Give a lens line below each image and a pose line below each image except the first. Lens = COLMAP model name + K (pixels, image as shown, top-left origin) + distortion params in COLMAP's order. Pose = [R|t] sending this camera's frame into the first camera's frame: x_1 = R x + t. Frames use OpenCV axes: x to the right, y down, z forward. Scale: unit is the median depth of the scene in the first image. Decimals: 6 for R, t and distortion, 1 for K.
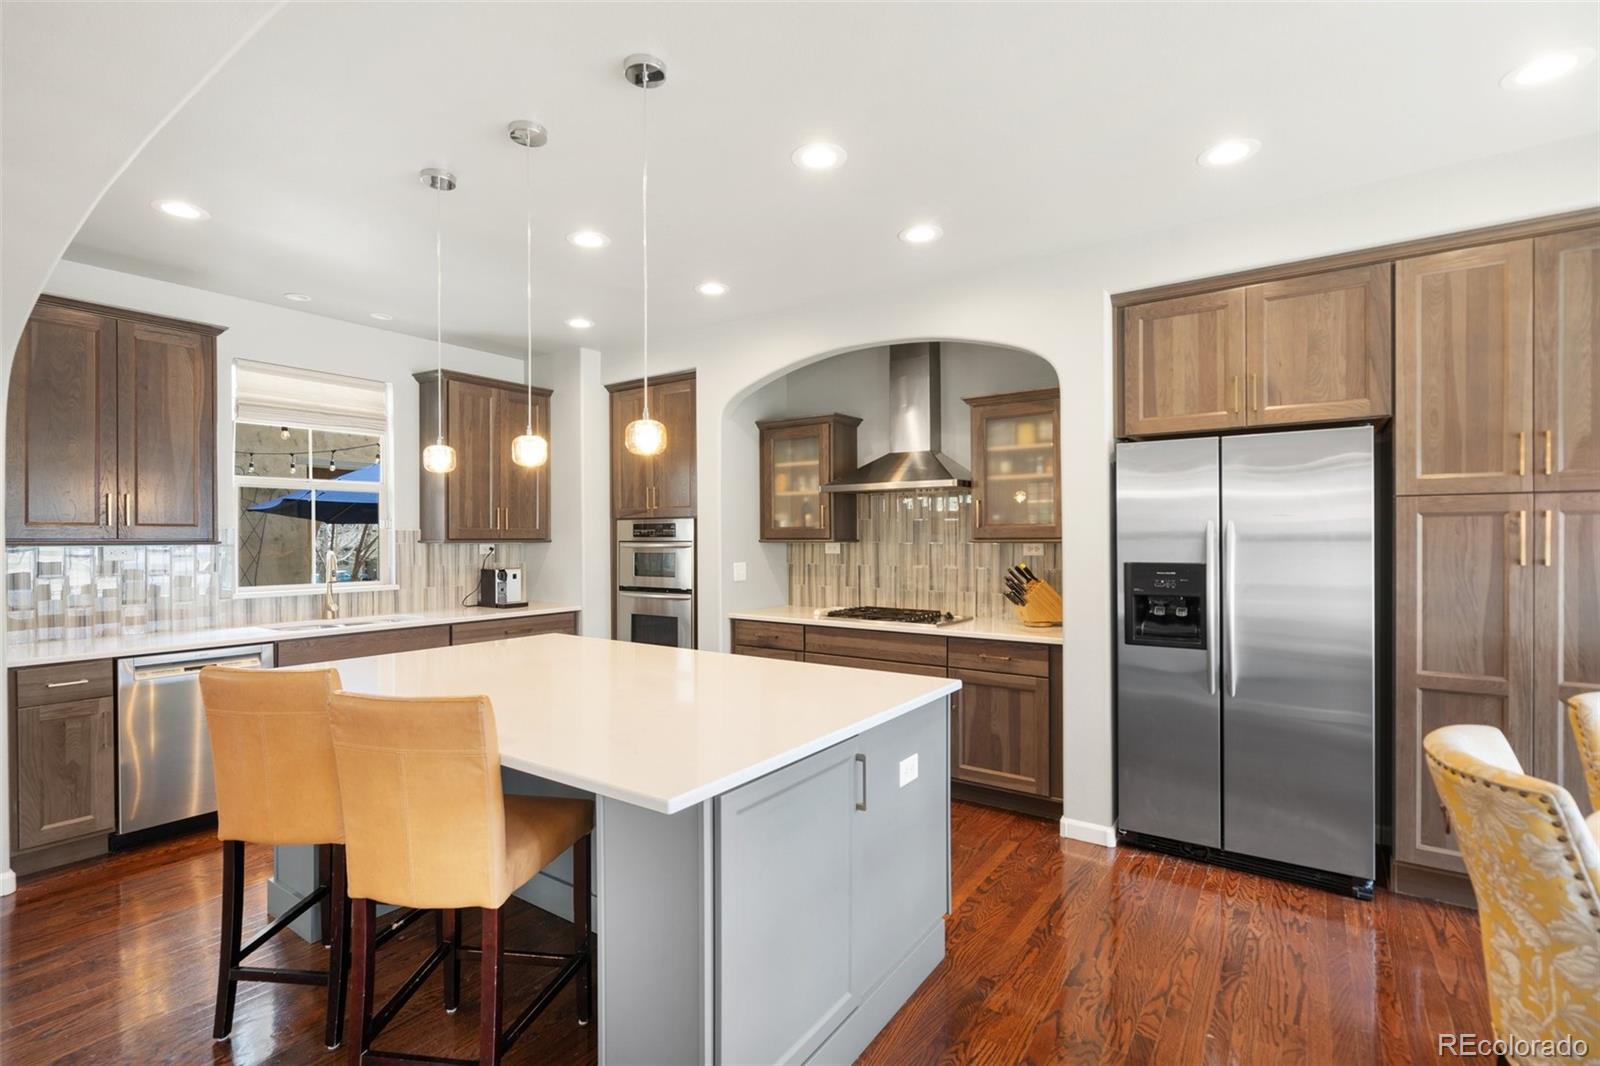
lens RADIAL K [[749.2, 0, 799.6], [0, 749.2, 529.7], [0, 0, 1]] dist [-0.000733, -0.001218]
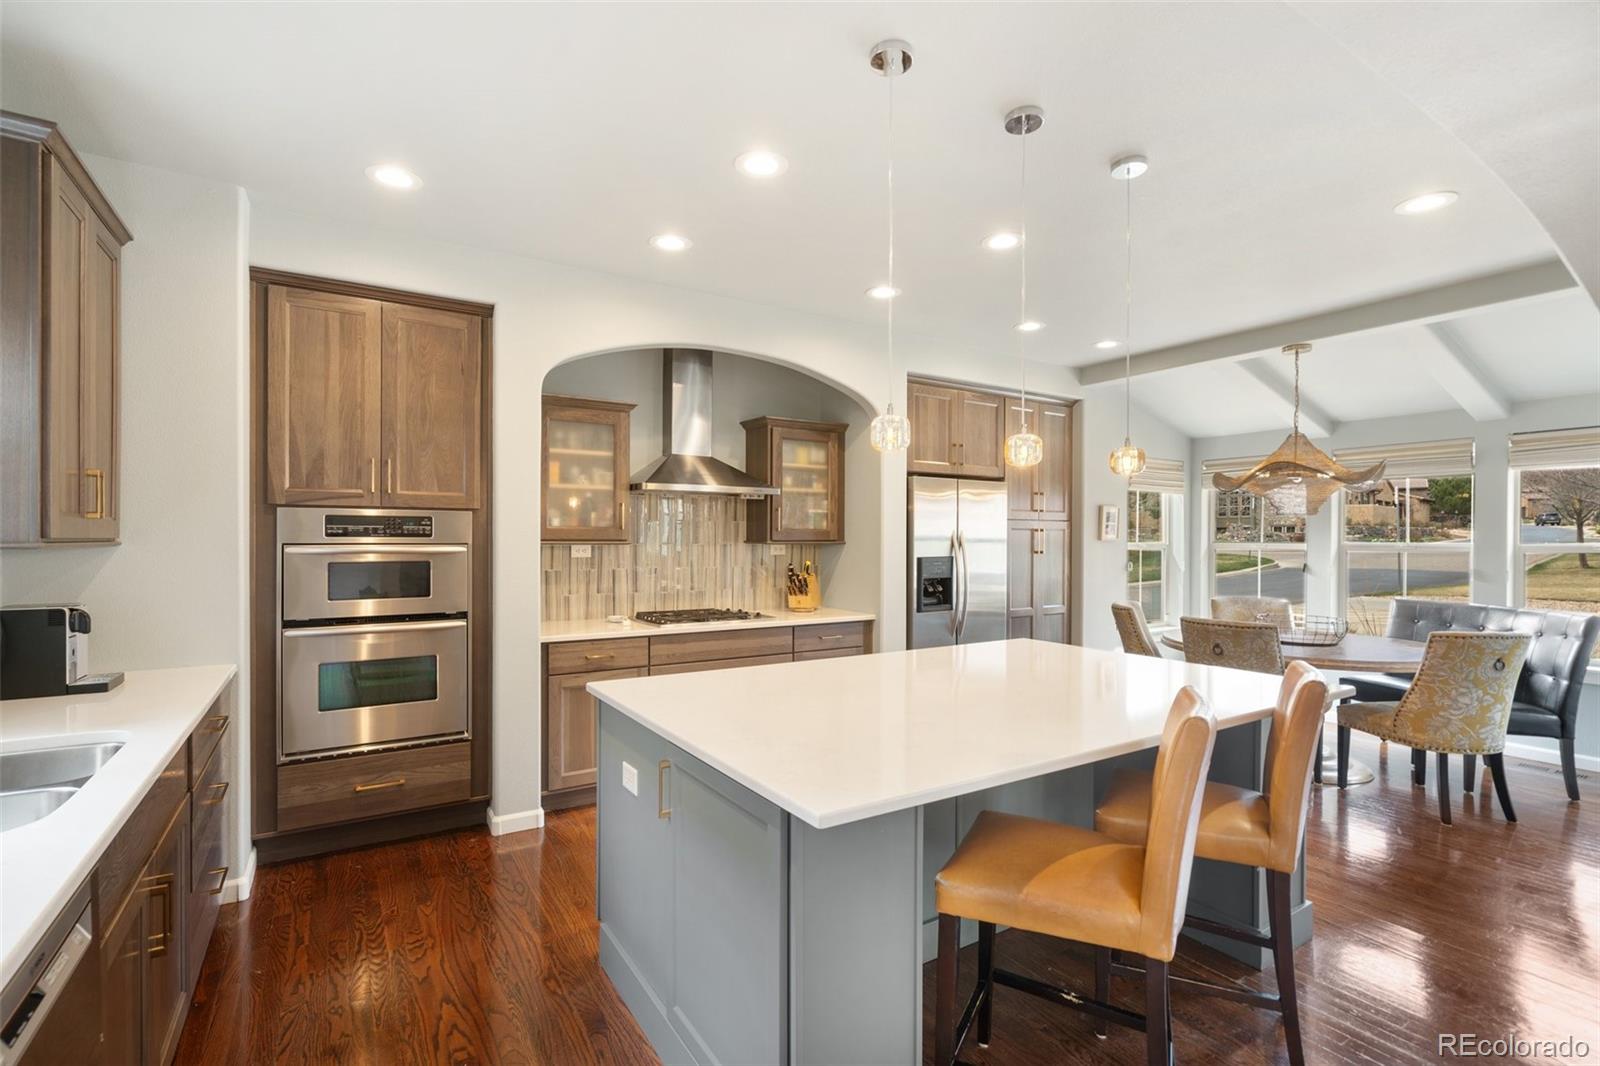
lens RADIAL K [[706.8, 0, 798.1], [0, 706.8, 541.4], [0, 0, 1]] dist [-0.003048, 0.000015]
pose [[0.398508, 0.001257, 0.917164, -0.675161], [-0.014161, 0.999888, 0.004783, 0.006503], [-0.917056, -0.014894, 0.398481, 0.480442]]
